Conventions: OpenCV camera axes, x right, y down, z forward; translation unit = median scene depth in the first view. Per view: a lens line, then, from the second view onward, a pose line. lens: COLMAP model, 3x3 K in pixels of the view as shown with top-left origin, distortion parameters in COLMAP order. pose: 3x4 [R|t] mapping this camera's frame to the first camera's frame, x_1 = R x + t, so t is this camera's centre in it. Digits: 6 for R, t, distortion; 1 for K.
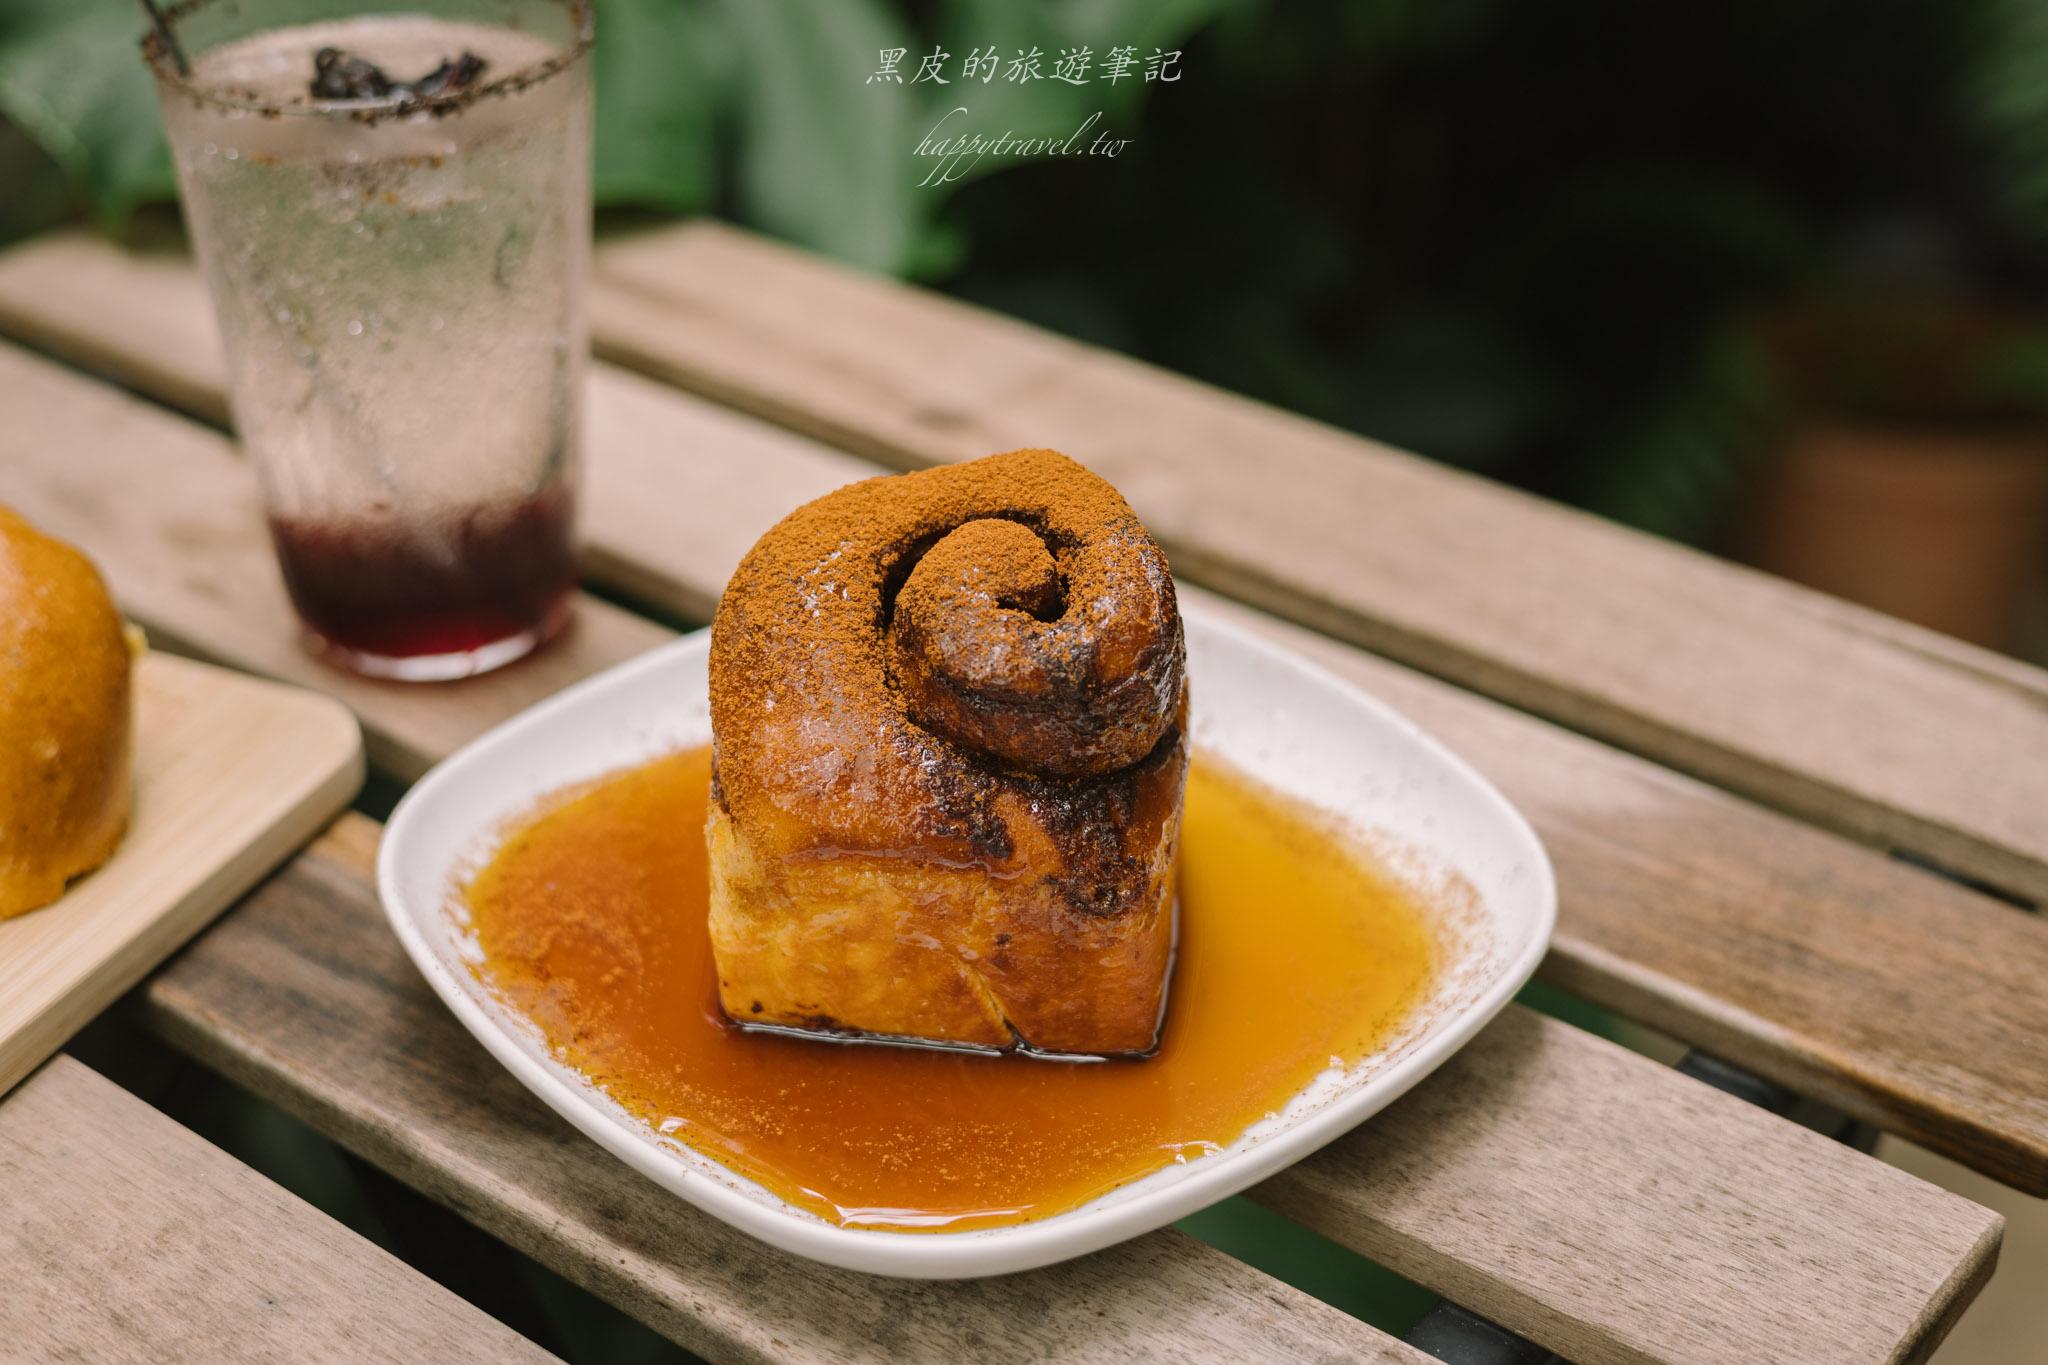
lens RADIAL K [[3045.4, 0, 1024.0], [0, 3045.4, 682.5], [0, 0, 1]] dist [-0.002809, -0.092392]
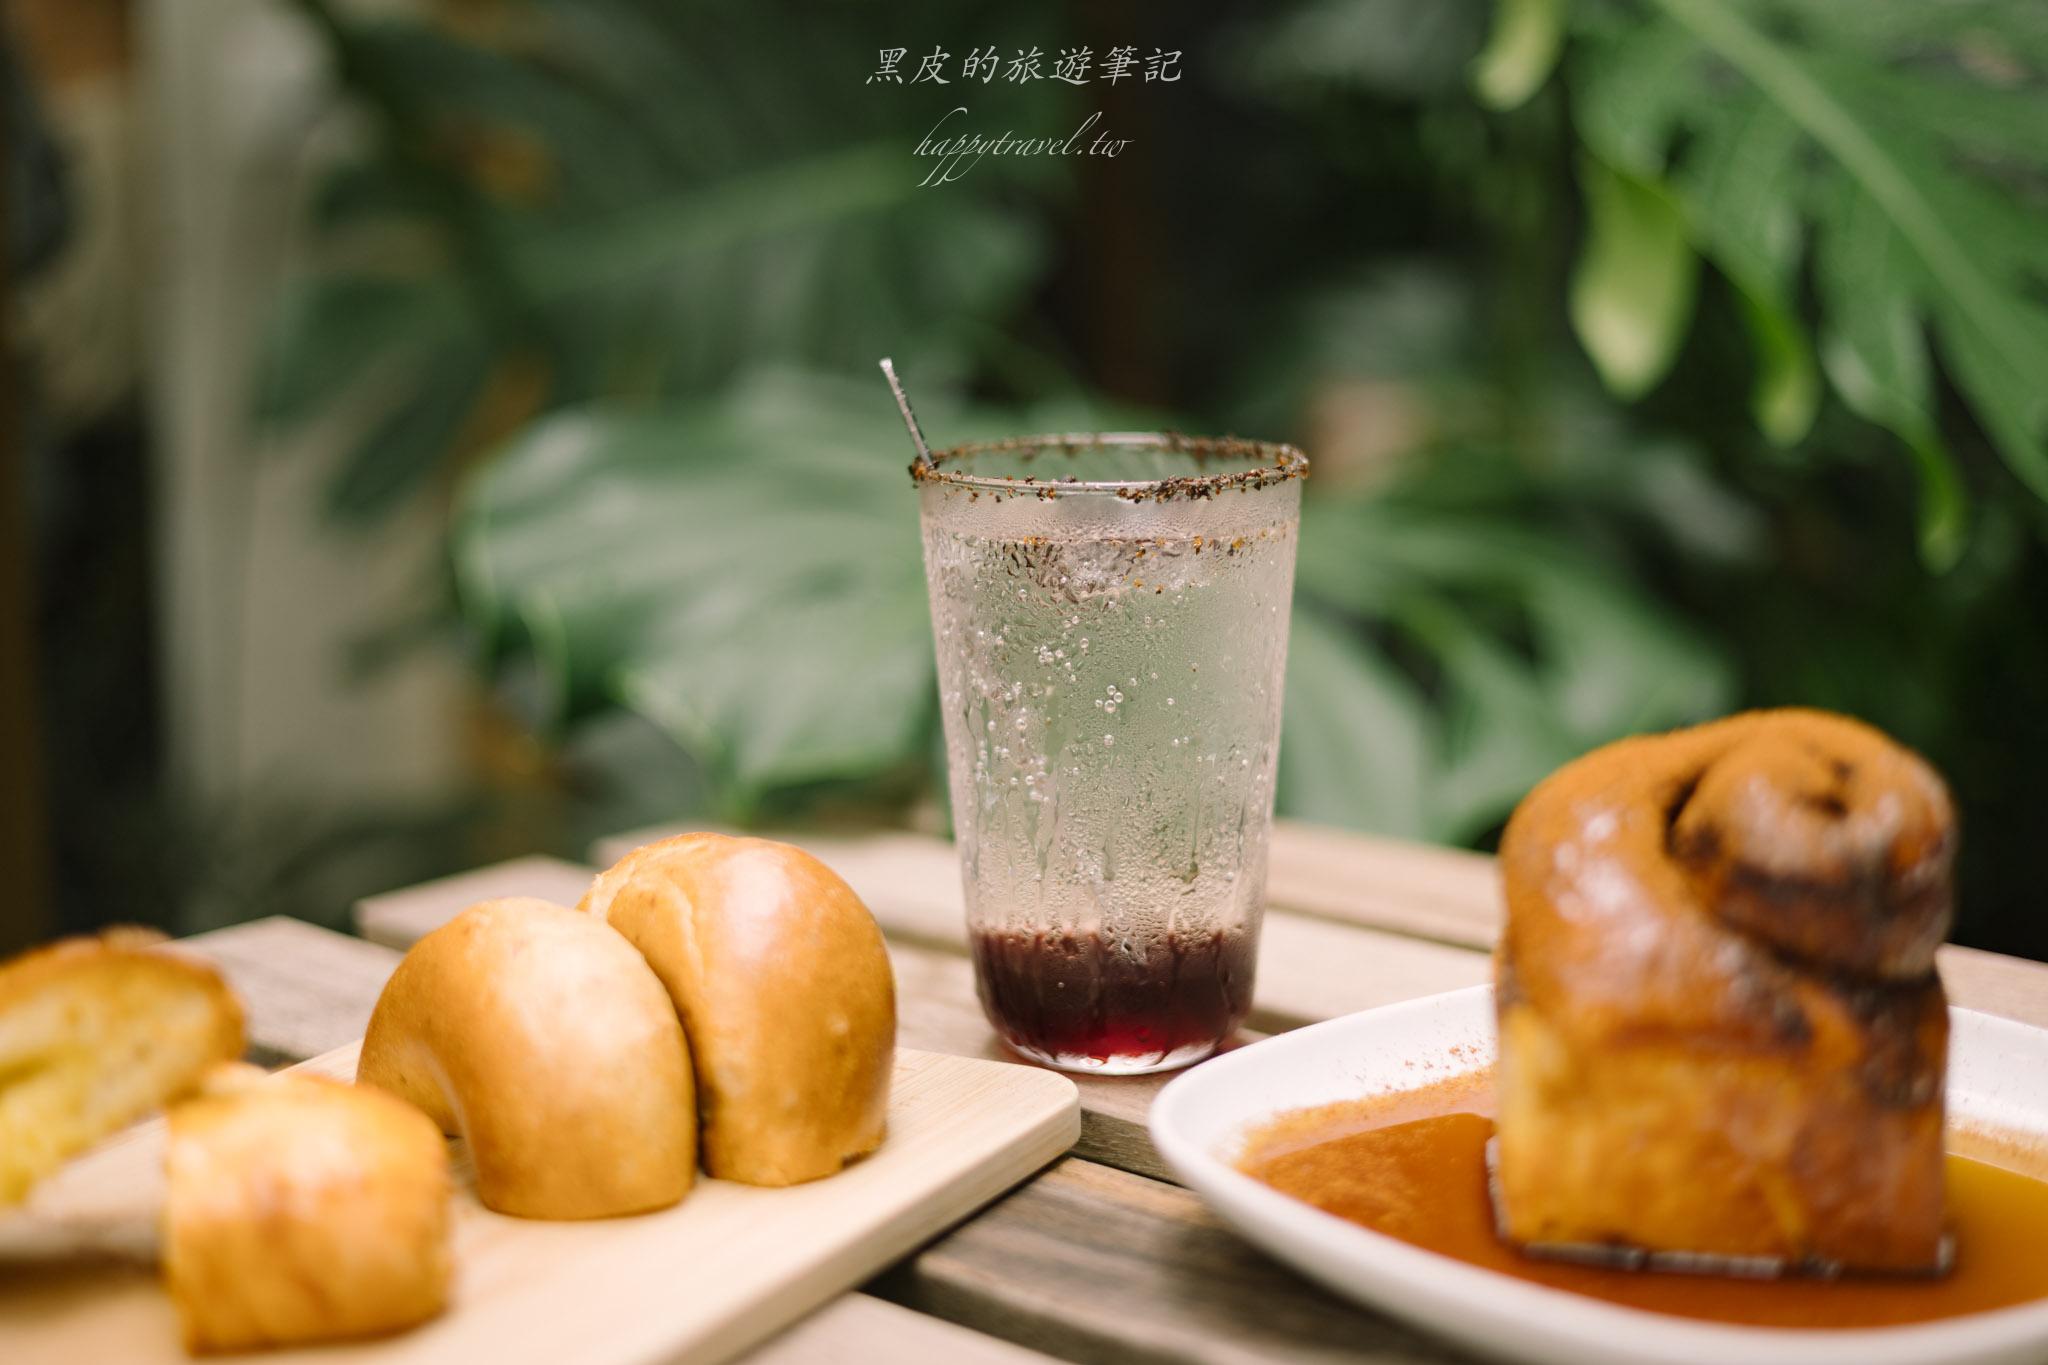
lens RADIAL K [[3045.4, 0, 1024.0], [0, 3045.4, 682.5], [0, 0, 1]] dist [-0.002809, -0.092392]
pose [[0.997895, -0.002568, -0.064801, -0.197272], [-0.021014, 0.932498, -0.360564, 0.309198], [0.061353, 0.361166, 0.930481, -0.031690]]
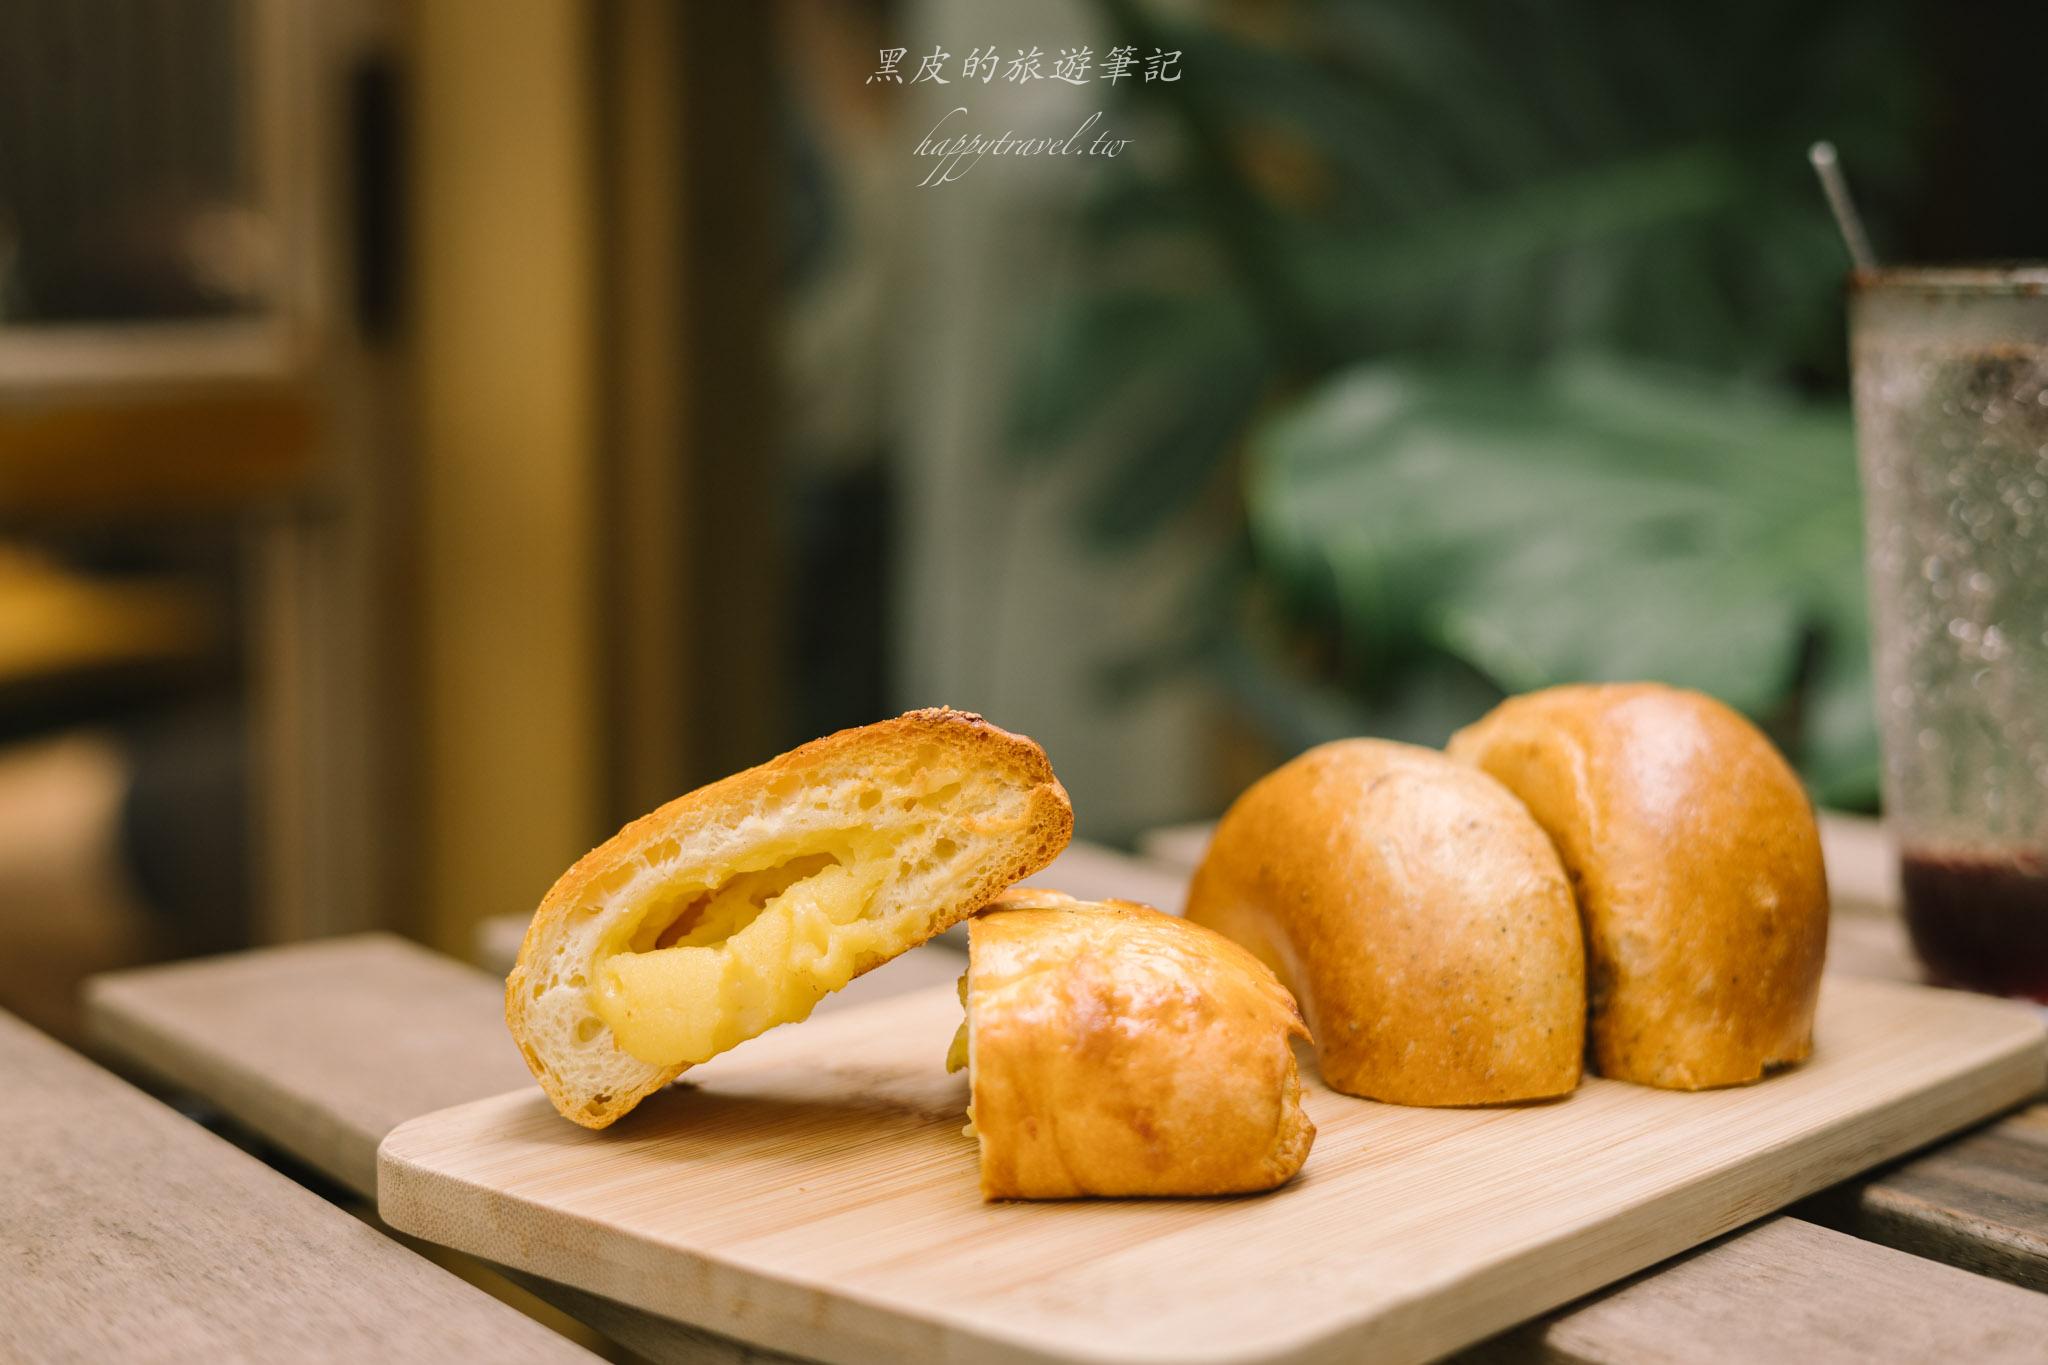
lens RADIAL K [[3179.9, 0, 1024.0], [0, 3179.9, 682.5], [0, 0, 1]] dist [-0.015175, -0.108534]
pose [[0.956393, 0.025891, -0.290932, -0.276233], [-0.143729, 0.908839, -0.391605, 0.368198], [0.254271, 0.416344, 0.872928, 0.142848]]
